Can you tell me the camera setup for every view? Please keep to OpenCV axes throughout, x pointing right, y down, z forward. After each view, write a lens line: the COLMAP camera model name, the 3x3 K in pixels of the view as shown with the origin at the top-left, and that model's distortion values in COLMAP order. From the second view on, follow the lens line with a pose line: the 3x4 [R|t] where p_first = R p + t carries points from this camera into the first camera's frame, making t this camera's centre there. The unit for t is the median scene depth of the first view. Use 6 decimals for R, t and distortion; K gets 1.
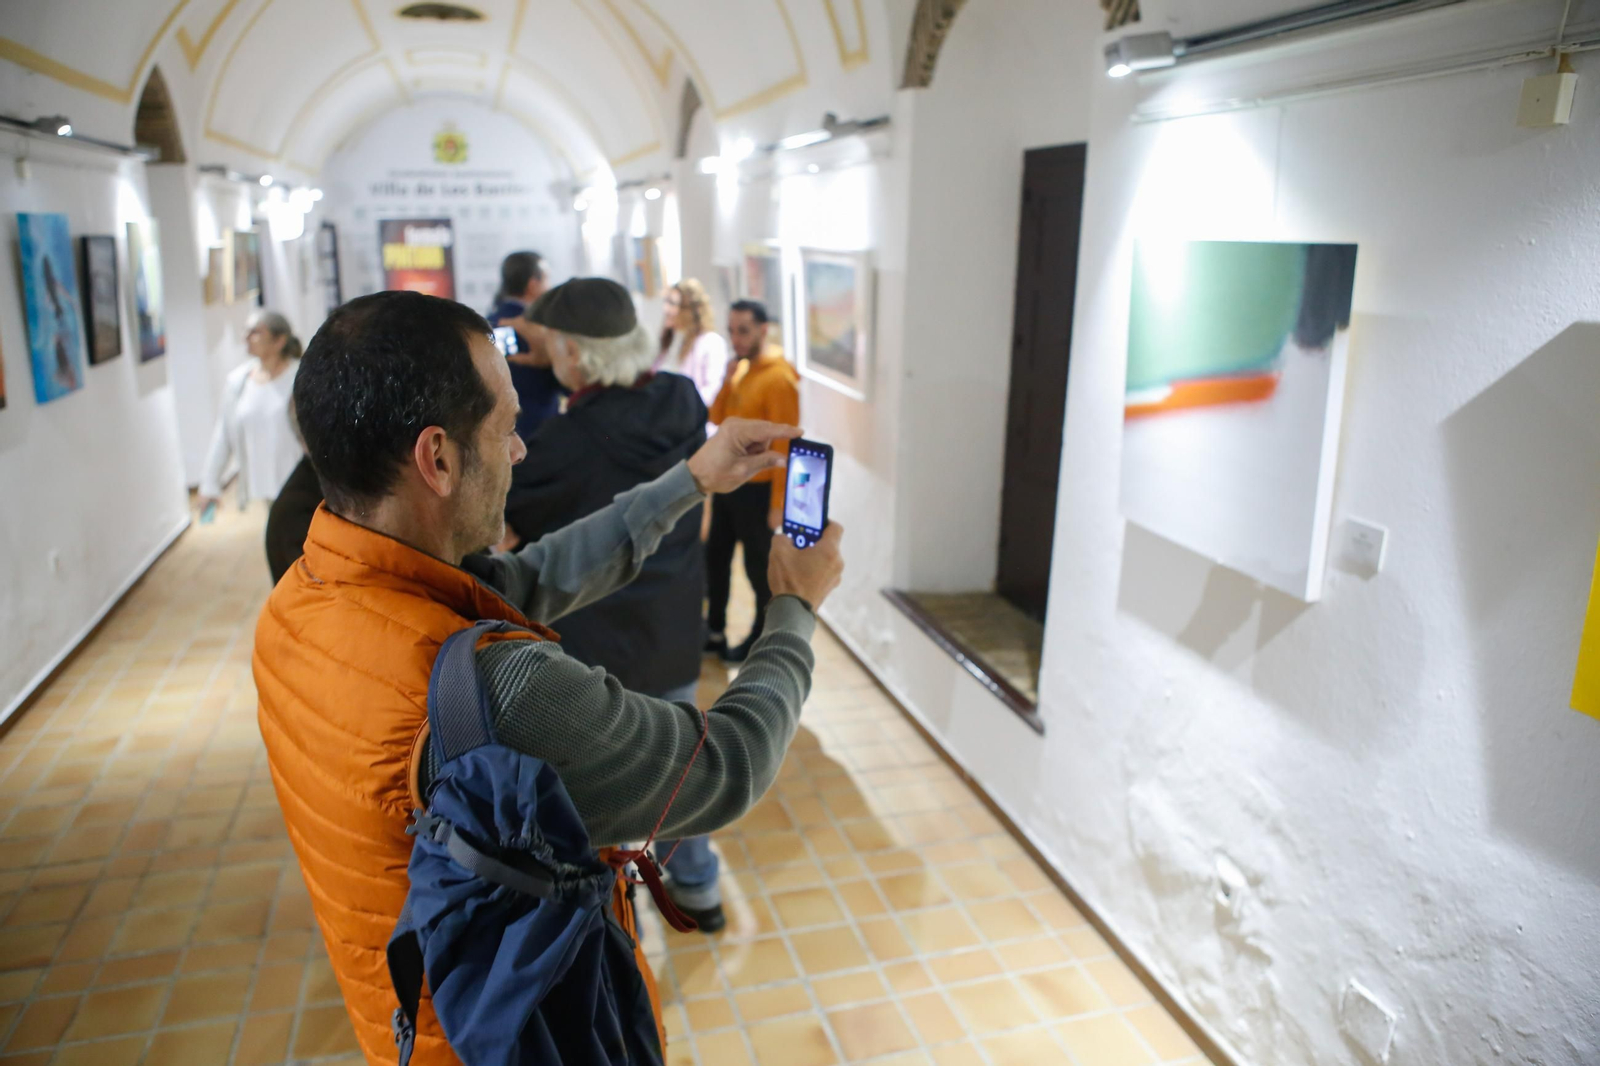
lens RADIAL K [[1098.5, 0, 800.0], [0, 1098.5, 533.0], [0, 0, 1]] dist [-0.106815, 0.077286]
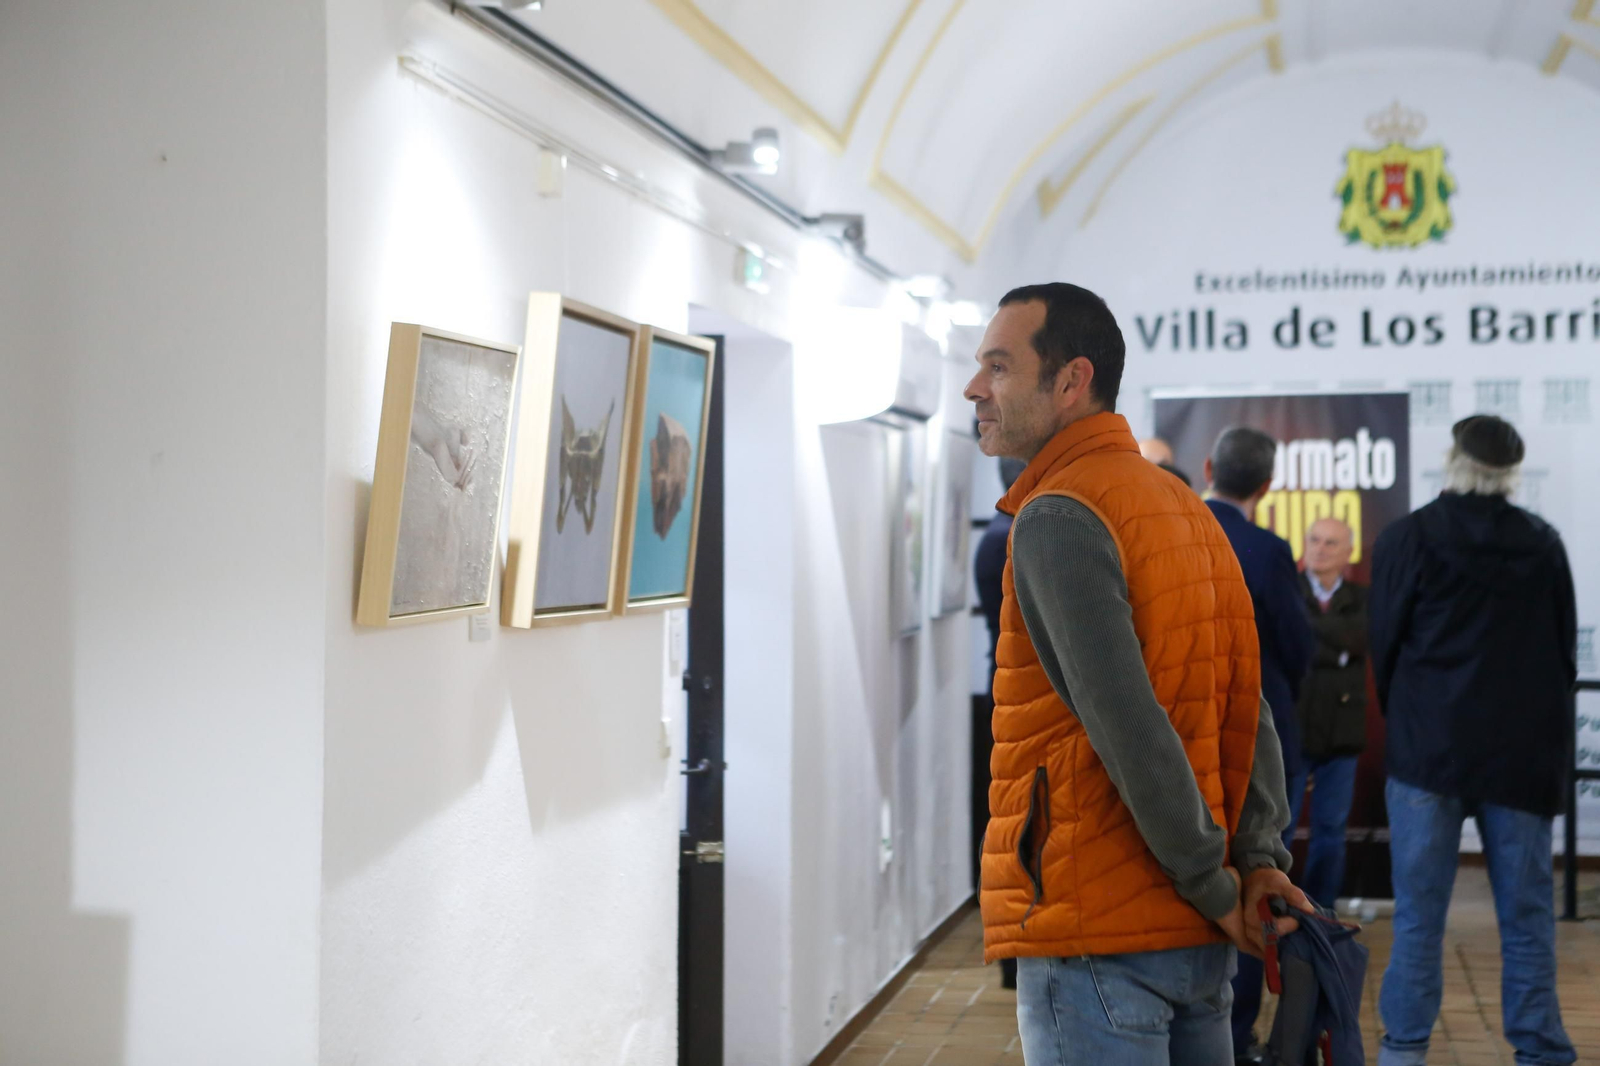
lens RADIAL K [[2705.6, 0, 800.0], [0, 2705.6, 533.0], [0, 0, 1]] dist [-0.025497, 0.871499]
pose [[0.887586, -0.014773, -0.460406, -0.660760], [-0.111374, 0.962950, -0.245607, -0.302038], [0.446976, 0.269275, 0.853055, 1.580194]]
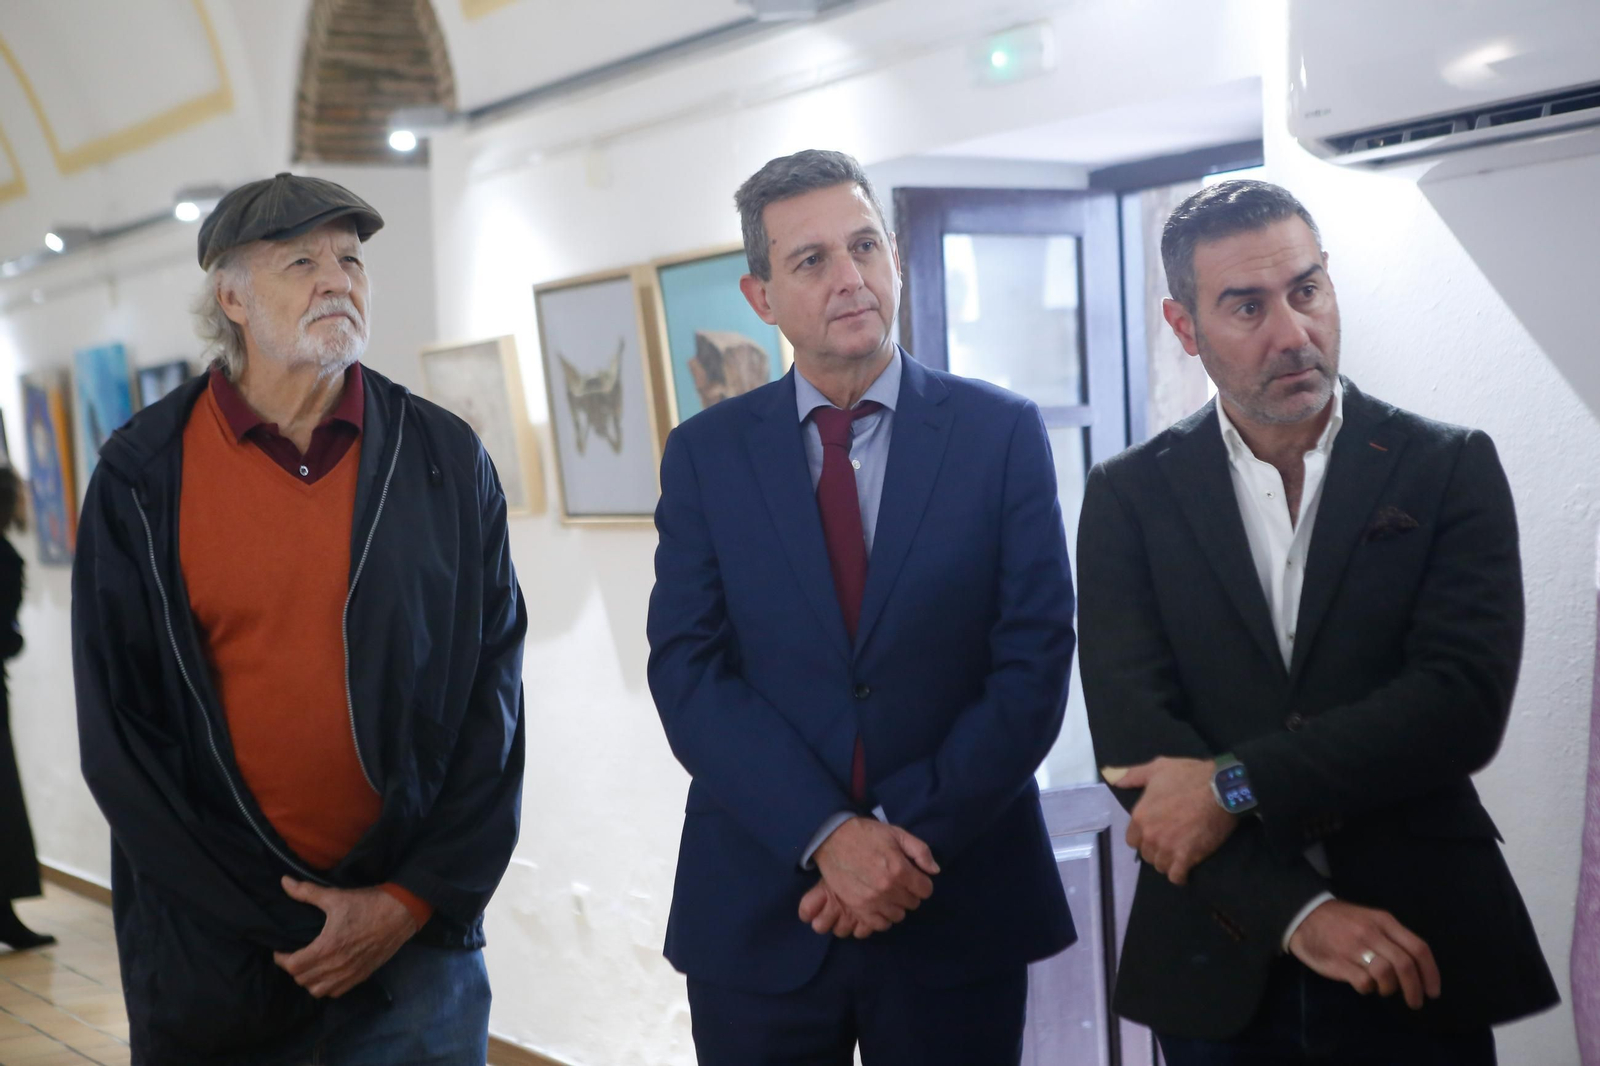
lens RADIAL K [[3038.4, 0, 804.7], [0, 3038.4, 491.9], [0, 0, 1]] dist [0.243176, -0.128398]
pose [[-0.983611, 0.012567, -0.179867, -1.283057], [-0.035204, 0.964984, 0.259935, -1.259462], [0.176835, 0.262007, -0.948726, 5.105735]]
